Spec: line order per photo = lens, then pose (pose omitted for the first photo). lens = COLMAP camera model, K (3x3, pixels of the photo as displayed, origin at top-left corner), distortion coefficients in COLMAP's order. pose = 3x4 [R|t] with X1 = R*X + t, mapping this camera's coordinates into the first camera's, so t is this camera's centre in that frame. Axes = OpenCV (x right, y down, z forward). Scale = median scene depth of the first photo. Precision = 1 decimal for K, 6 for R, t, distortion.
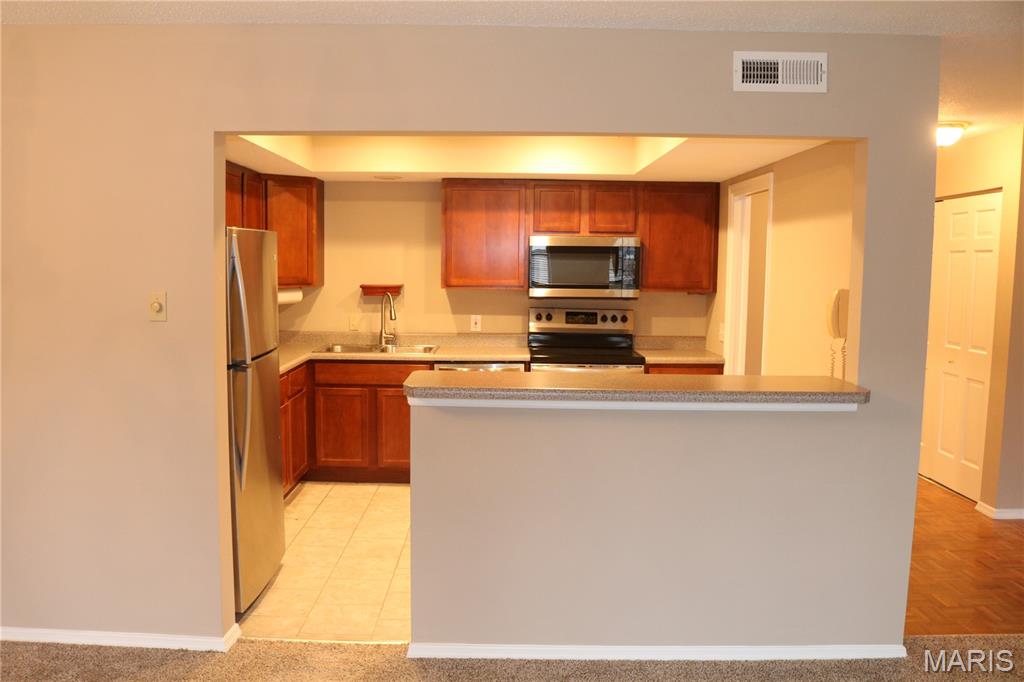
lens RADIAL K [[849.4, 0, 497.1], [0, 849.4, 349.7], [0, 0, 1]] dist [-0.169211, 0.140295]
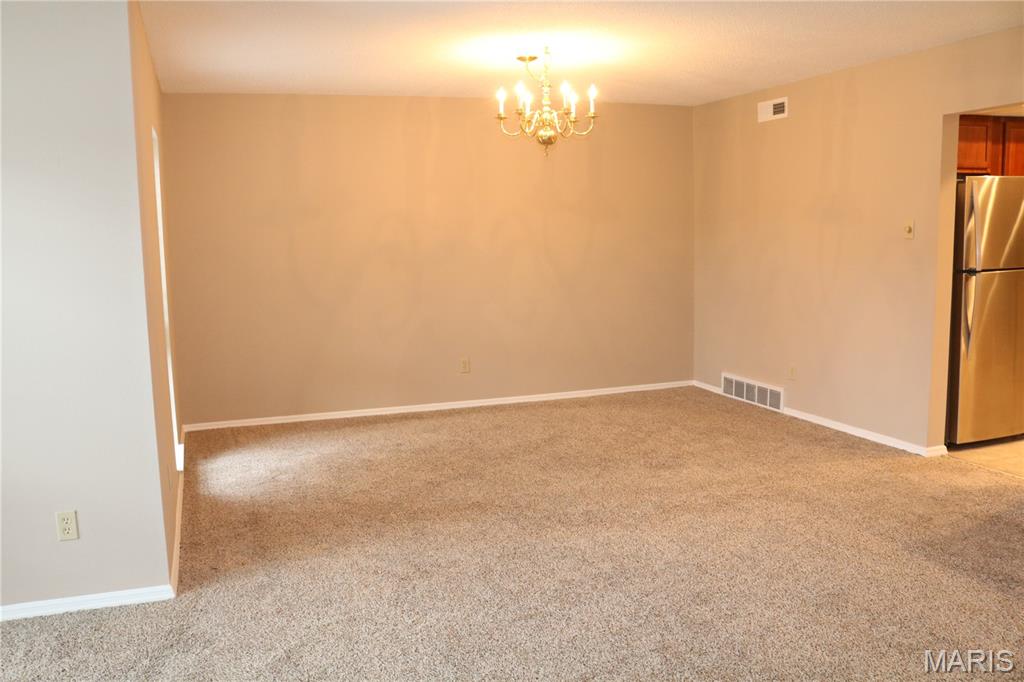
lens RADIAL K [[849.4, 0, 497.1], [0, 849.4, 349.7], [0, 0, 1]] dist [-0.169211, 0.140295]
pose [[0.341585, 0.109418, -0.933460, 0.436781], [-0.066385, 0.993528, 0.092166, 0.045941], [0.937503, 0.030485, 0.346639, -0.153063]]
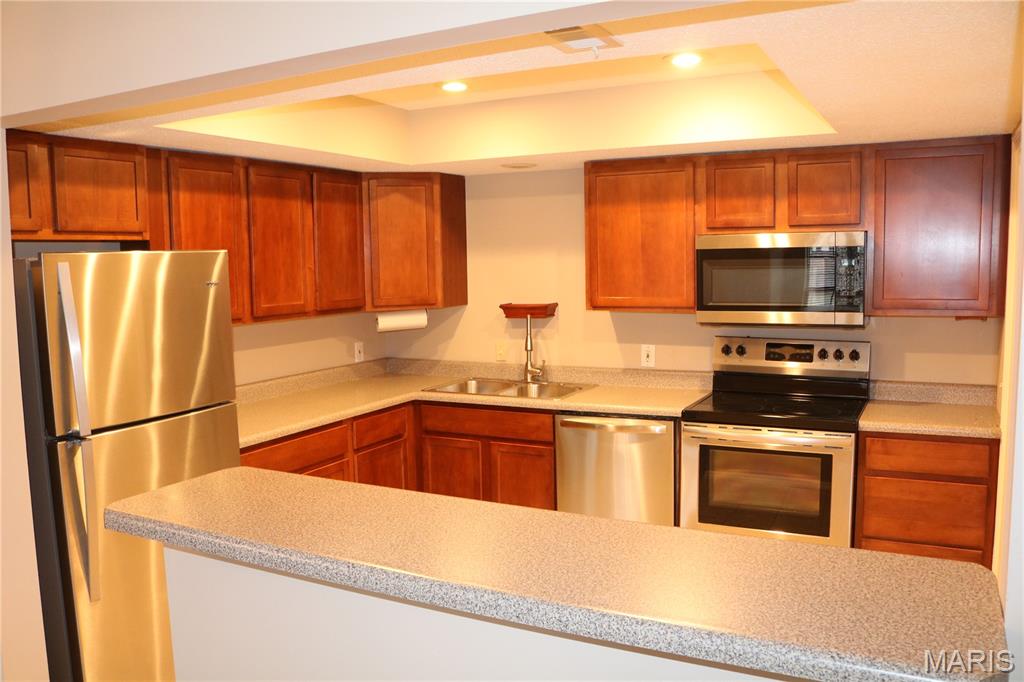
lens RADIAL K [[849.4, 0, 497.1], [0, 849.4, 349.7], [0, 0, 1]] dist [-0.169211, 0.140295]
pose [[0.885584, 0.020295, -0.464037, 0.211528], [-0.018664, 0.999793, 0.008107, -0.042659], [0.464105, 0.001482, 0.885779, 0.310553]]
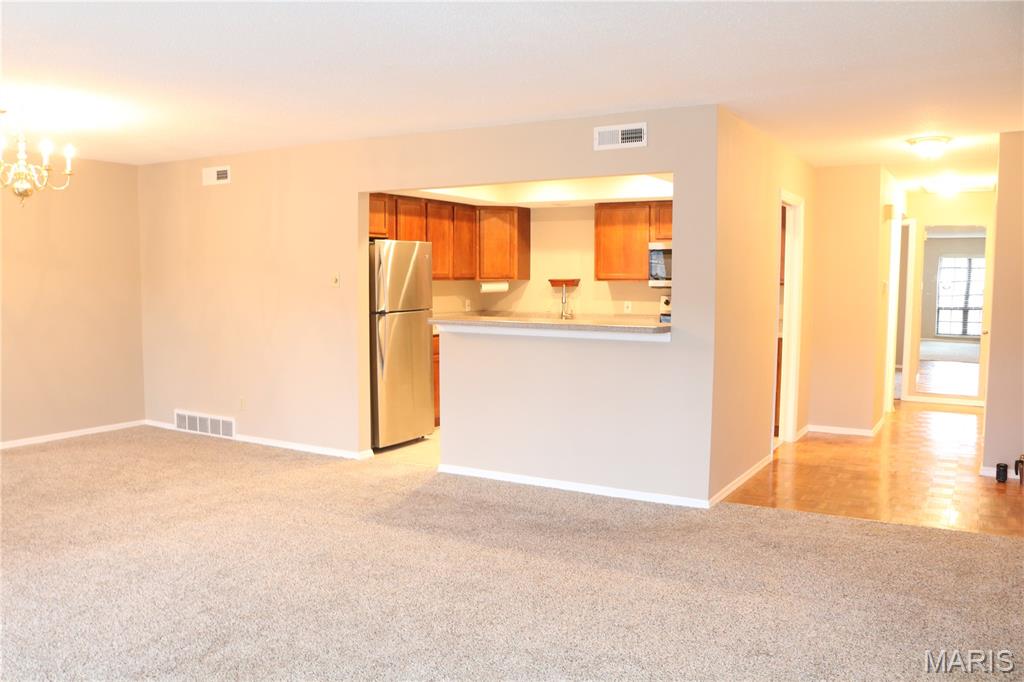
lens RADIAL K [[849.4, 0, 497.1], [0, 849.4, 349.7], [0, 0, 1]] dist [-0.169211, 0.140295]
pose [[0.863822, 0.033597, -0.502675, 0.512496], [-0.044120, 0.998985, -0.009049, 0.062838], [0.501861, 0.029995, 0.864428, -0.301122]]
